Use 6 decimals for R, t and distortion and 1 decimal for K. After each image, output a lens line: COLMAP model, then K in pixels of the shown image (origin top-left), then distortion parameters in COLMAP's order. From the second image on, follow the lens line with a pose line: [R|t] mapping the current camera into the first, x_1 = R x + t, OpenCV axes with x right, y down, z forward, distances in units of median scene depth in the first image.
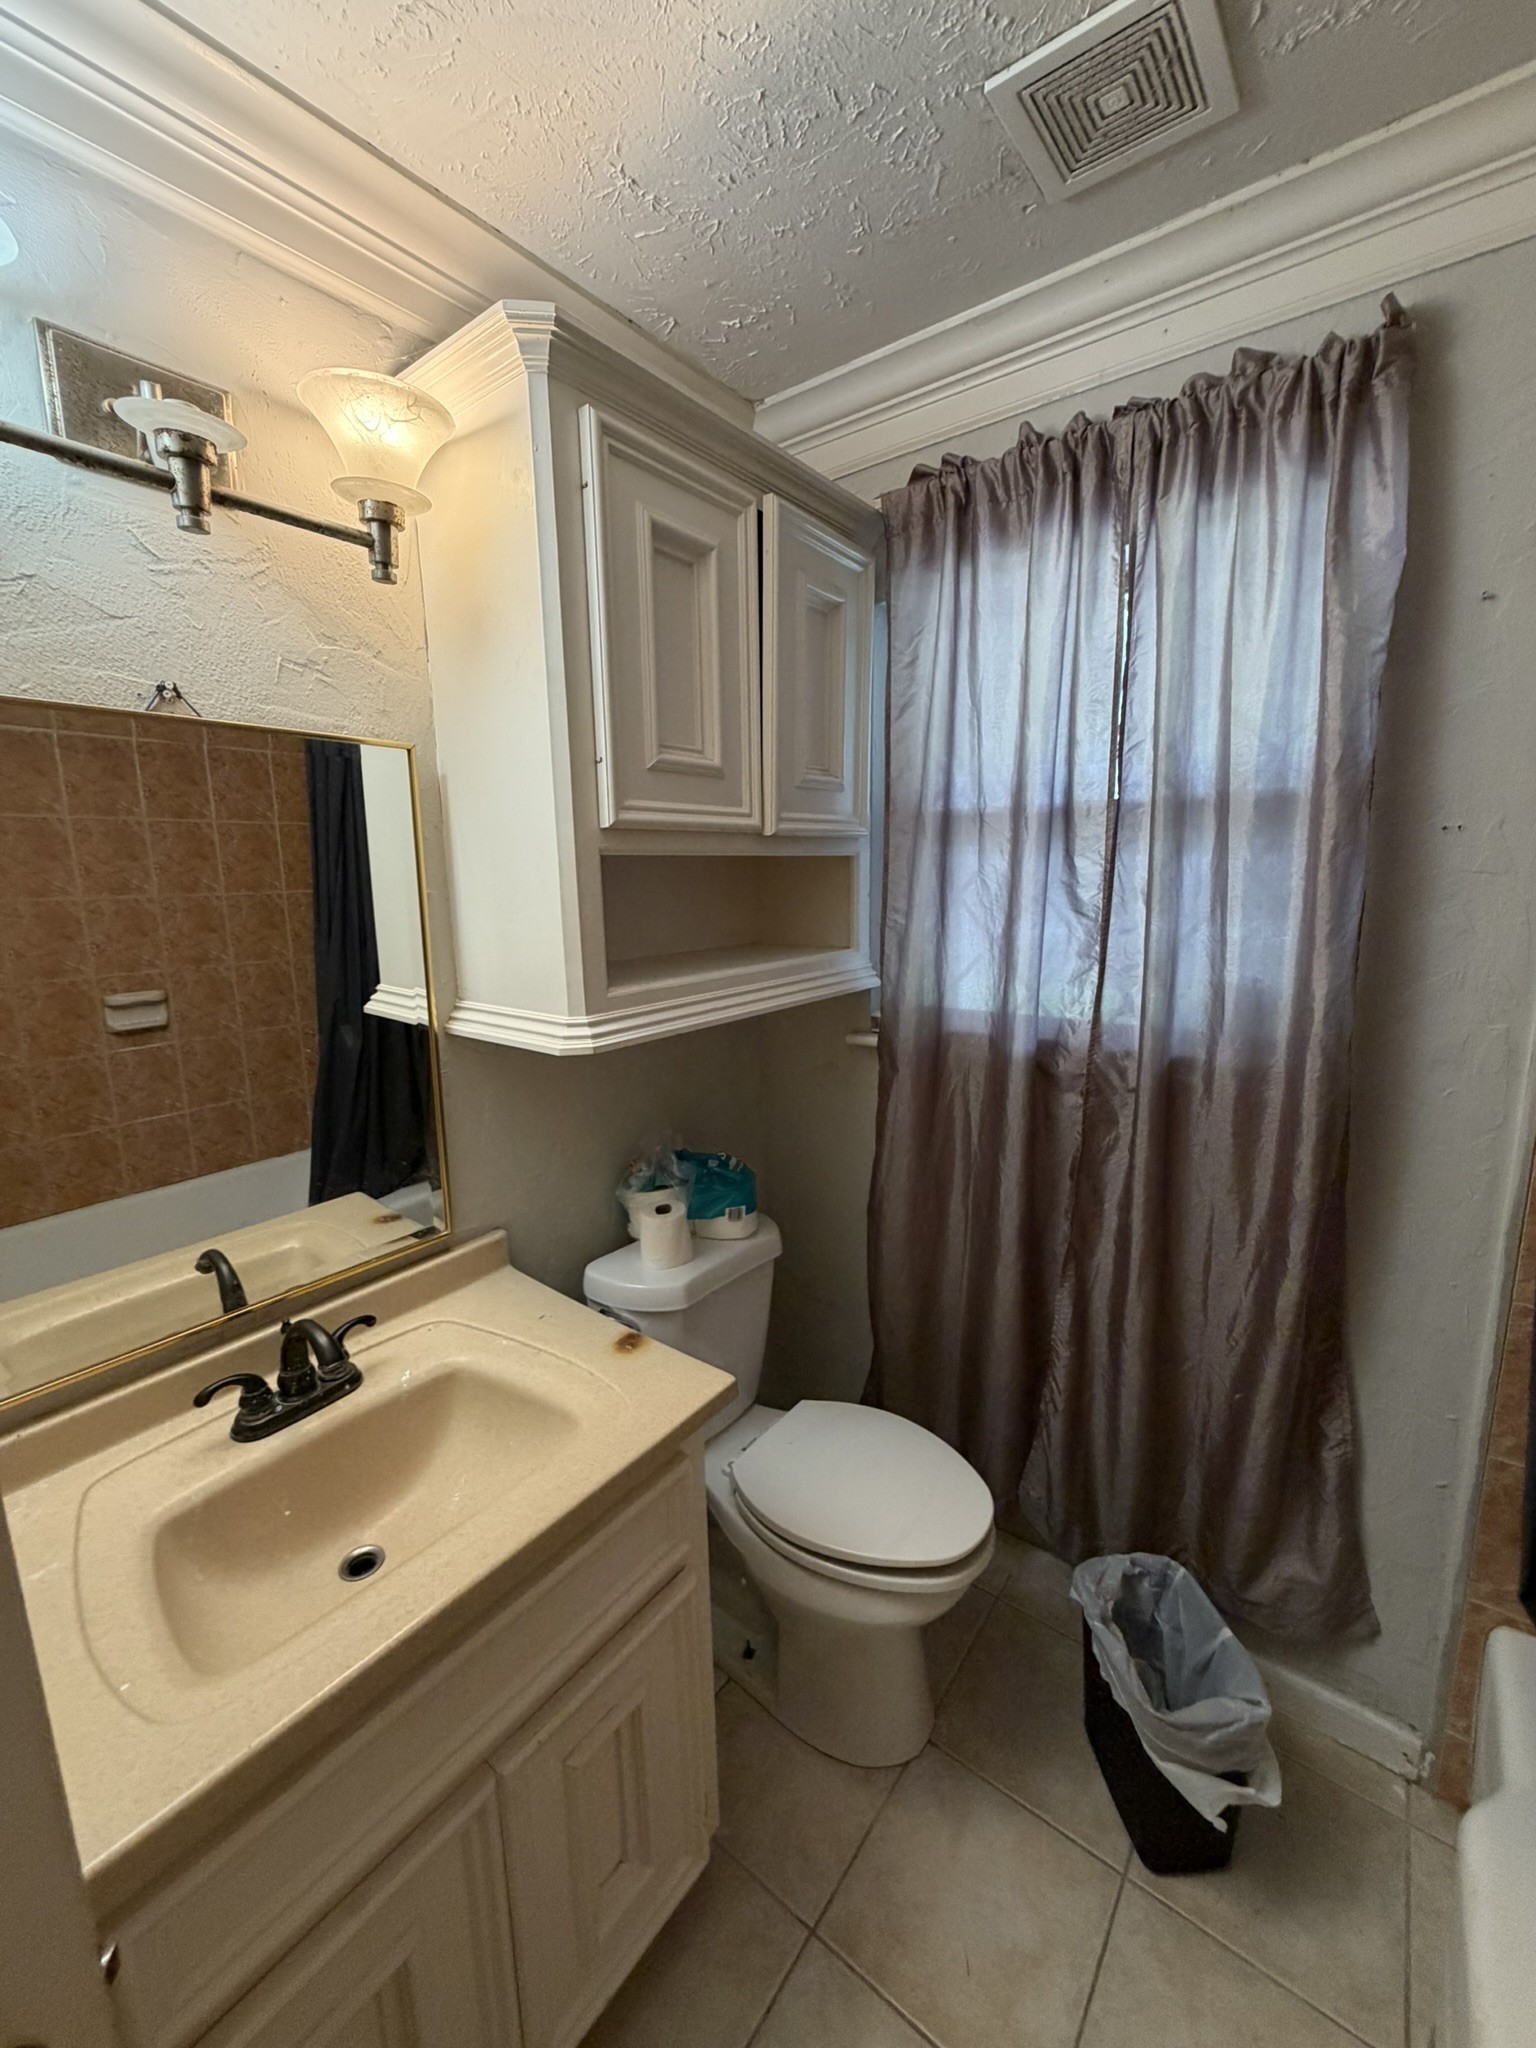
lens RADIAL K [[818.9, 0, 770.7], [0, 818.9, 1017.8], [0, 0, 1]] dist [-0.001655, 0.000253]
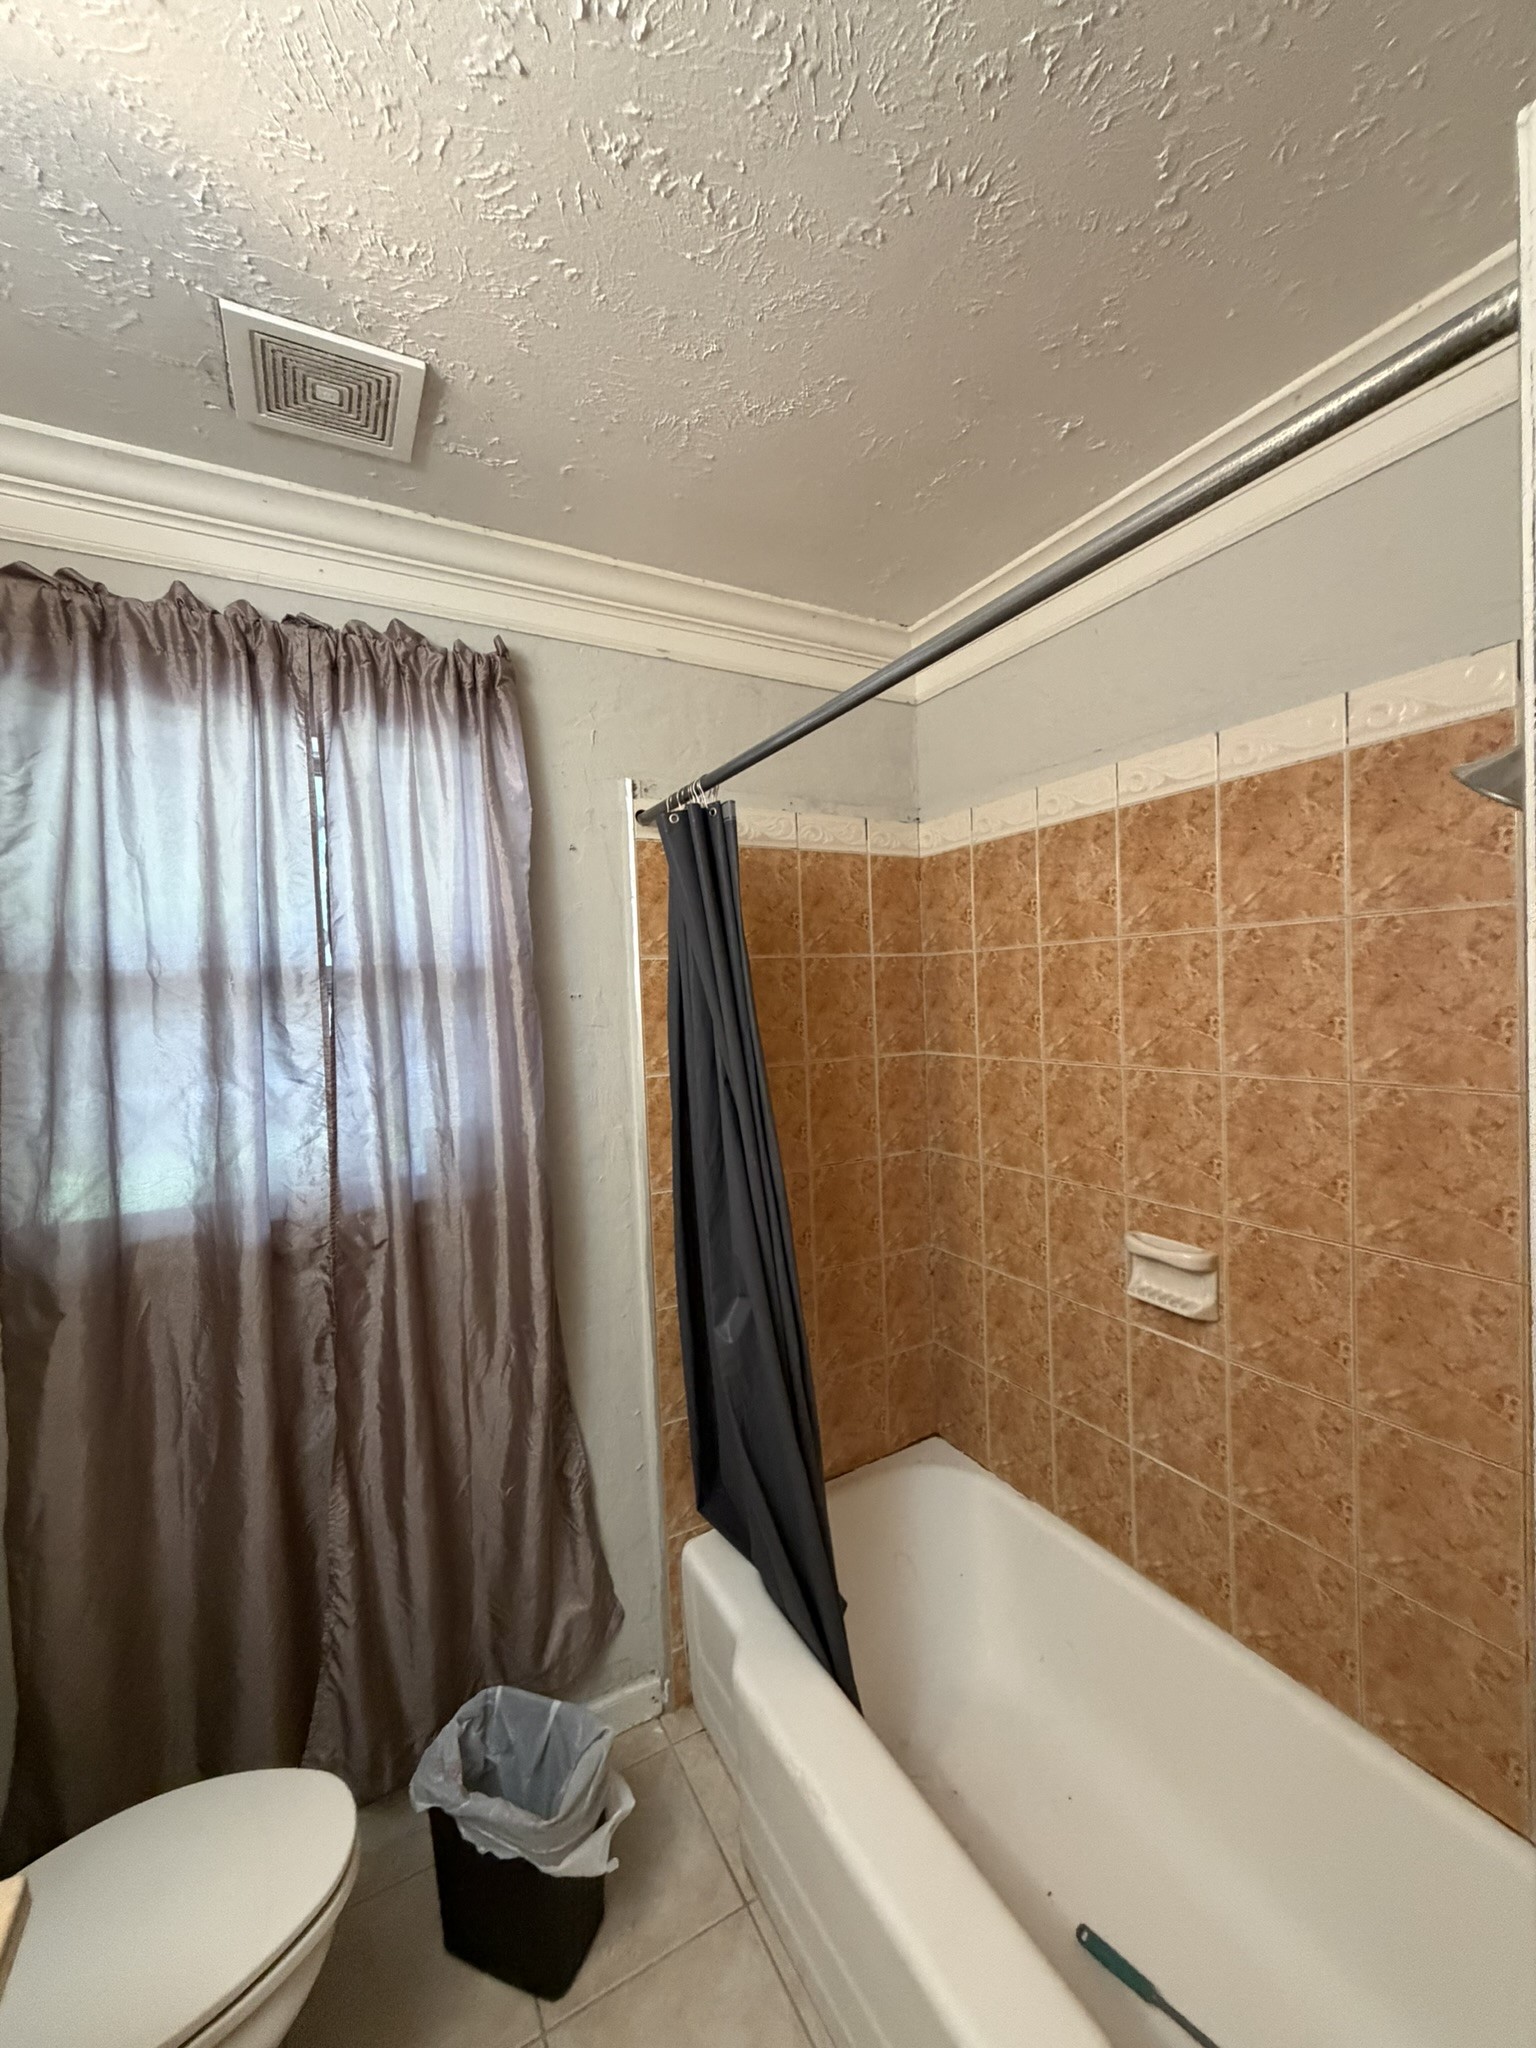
lens RADIAL K [[818.9, 0, 770.7], [0, 818.9, 1017.8], [0, 0, 1]] dist [-0.001655, 0.000253]
pose [[0.401968, -0.024839, 0.915317, -0.311008], [0.196201, 0.978750, -0.059603, -0.035845], [-0.894386, 0.203545, 0.398300, 0.105723]]
